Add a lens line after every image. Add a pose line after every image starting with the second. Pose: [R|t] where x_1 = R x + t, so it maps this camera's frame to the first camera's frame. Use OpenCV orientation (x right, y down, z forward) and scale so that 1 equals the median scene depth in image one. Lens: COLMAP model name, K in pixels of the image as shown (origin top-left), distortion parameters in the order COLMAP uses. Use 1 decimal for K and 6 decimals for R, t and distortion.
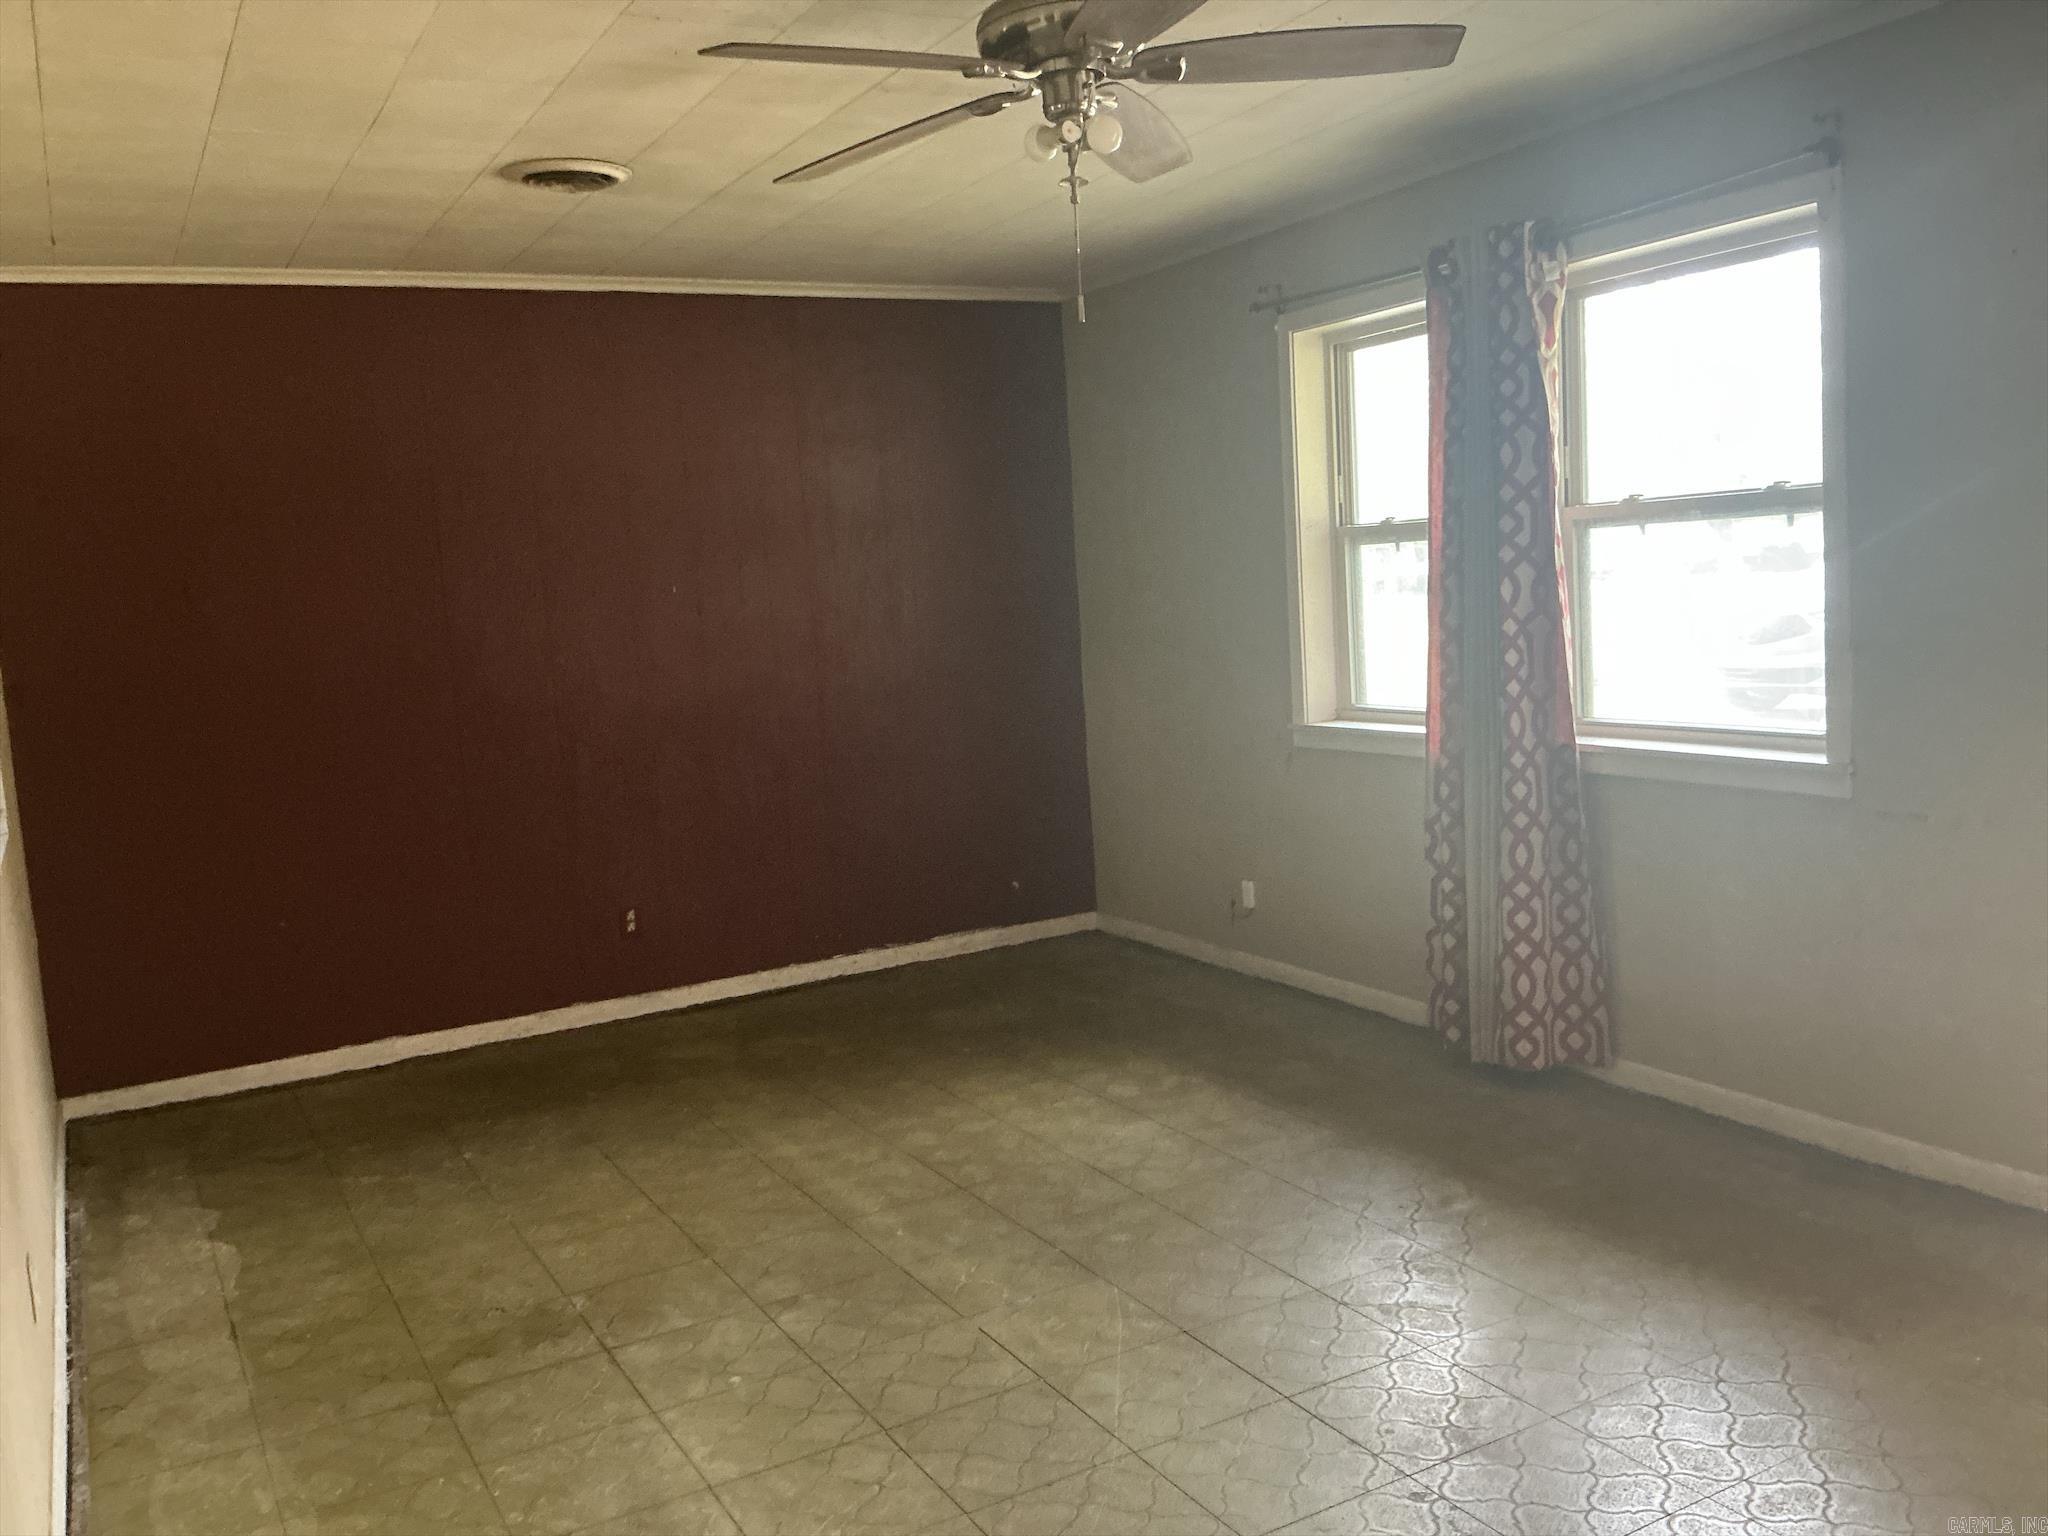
lens RADIAL K [[1718.1, 0, 988.3], [0, 1718.1, 783.9], [0, 0, 1]] dist [0.090865, -0.175440]
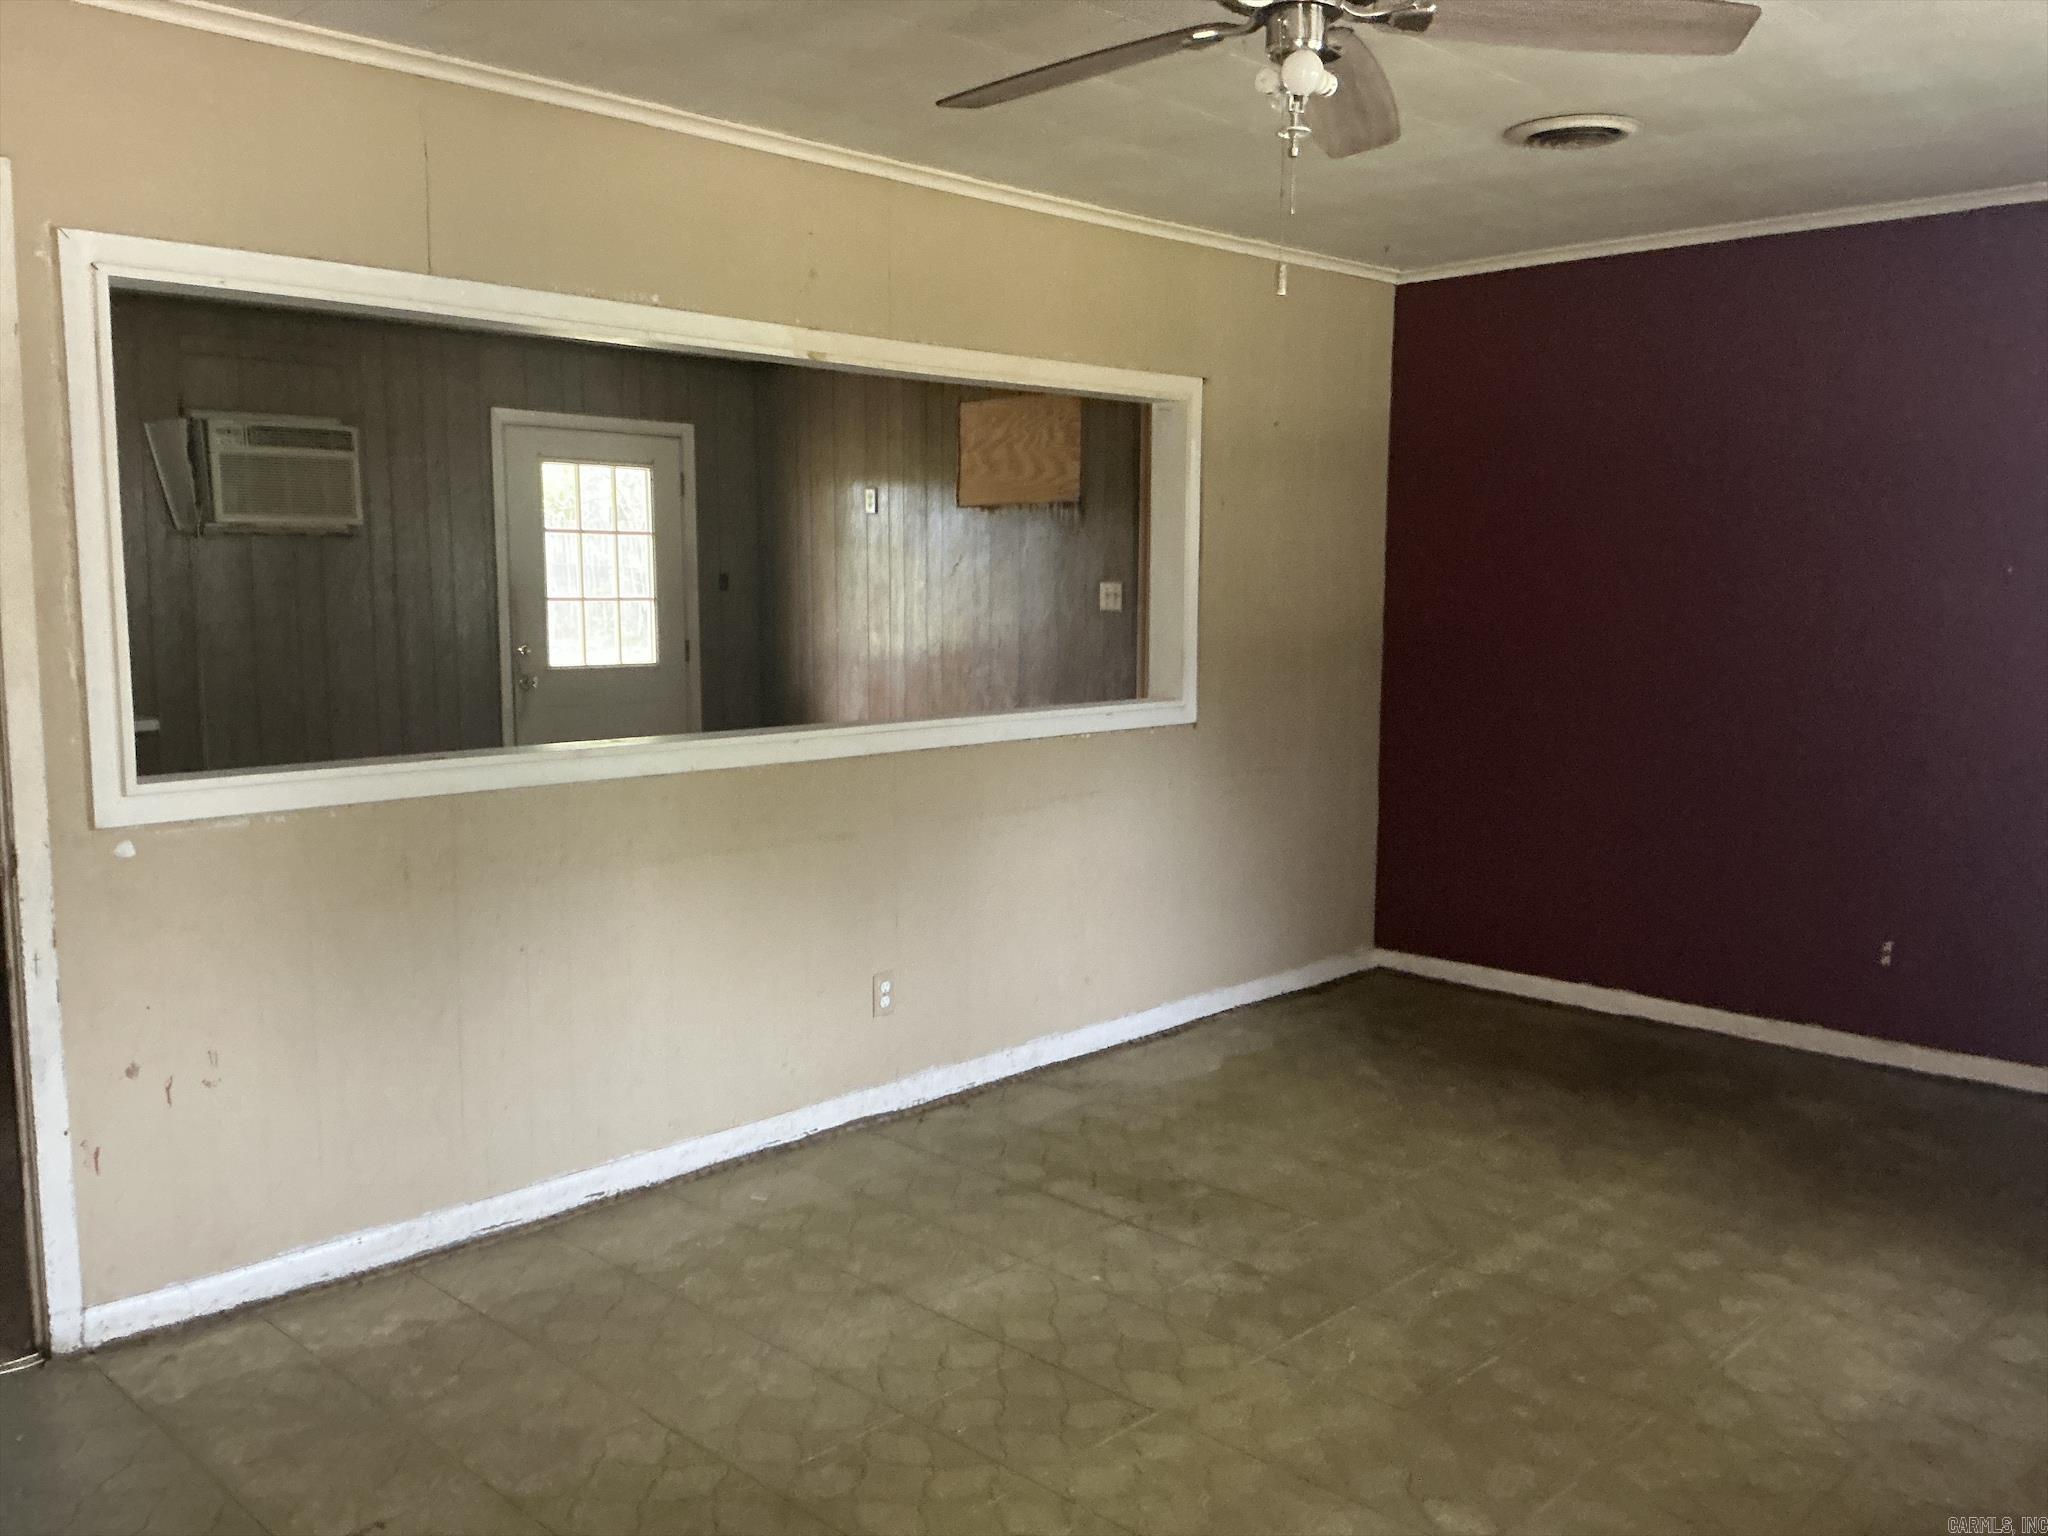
lens RADIAL K [[1718.1, 0, 1027.6], [0, 1718.1, 779.9], [0, 0, 1]] dist [0.090865, -0.175440]
pose [[0.277998, 0.179162, -0.943726, 0.617719], [-0.136154, 0.979882, 0.145919, -0.093894], [0.950883, 0.087927, 0.296799, 0.445466]]
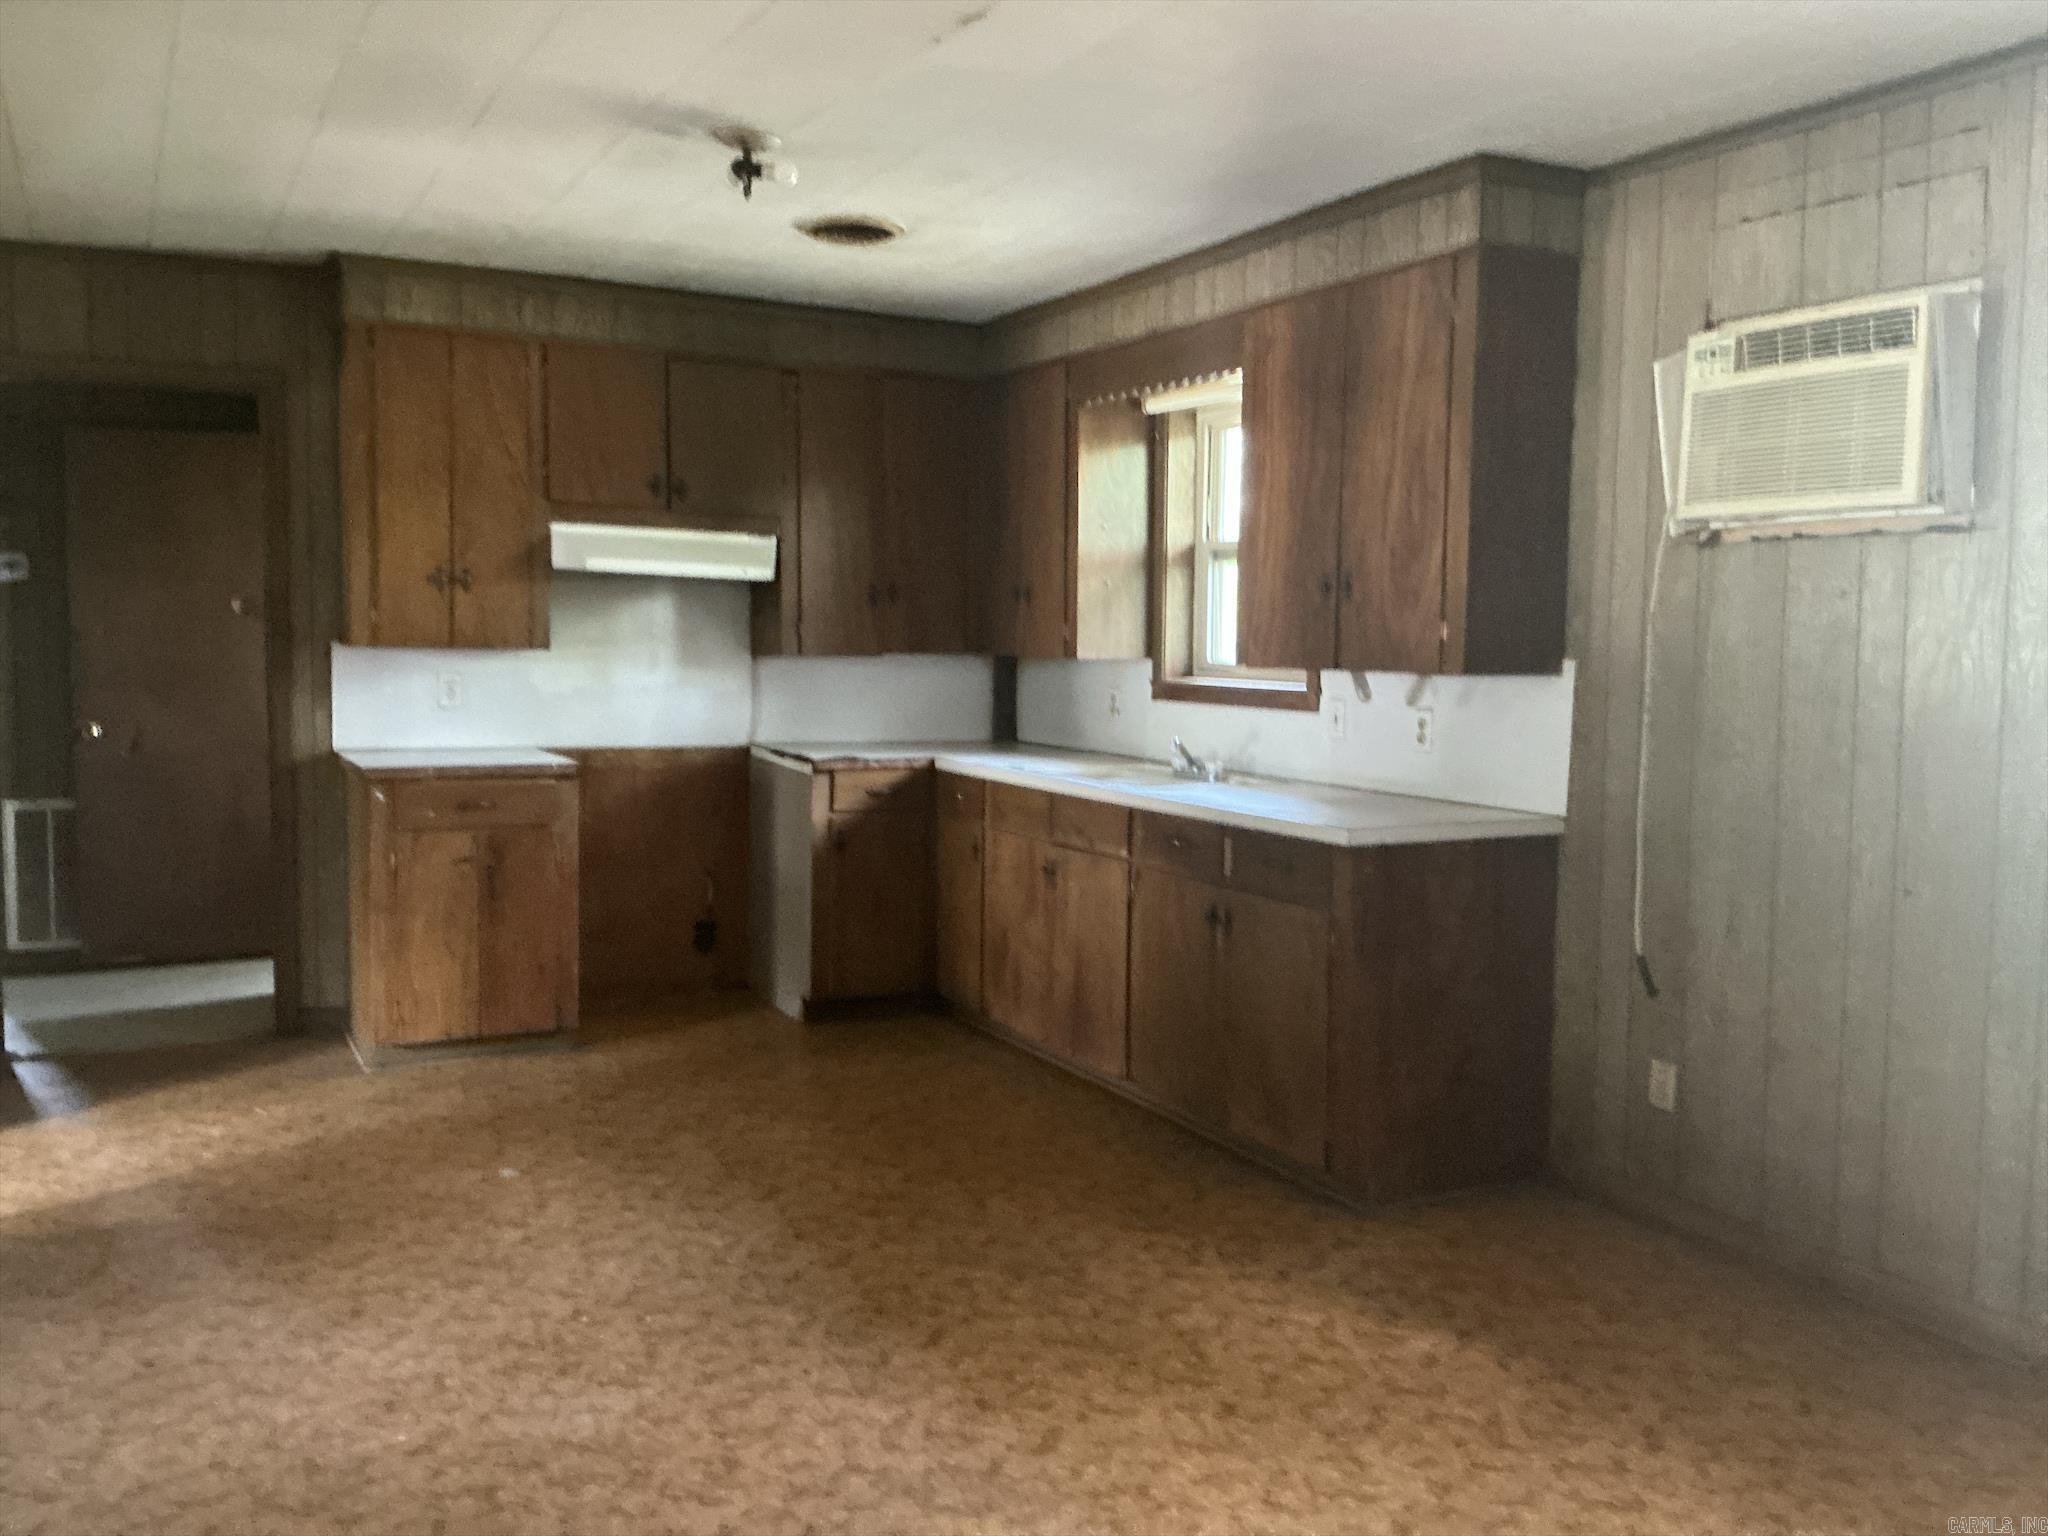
lens RADIAL K [[1718.1, 0, 1036.3], [0, 1718.1, 778.9], [0, 0, 1]] dist [0.090865, -0.175440]
pose [[-0.998421, 0.054583, 0.013298, -0.733512], [0.056158, 0.976213, 0.209415, -0.069368], [-0.001551, 0.209831, -0.977736, 1.062137]]
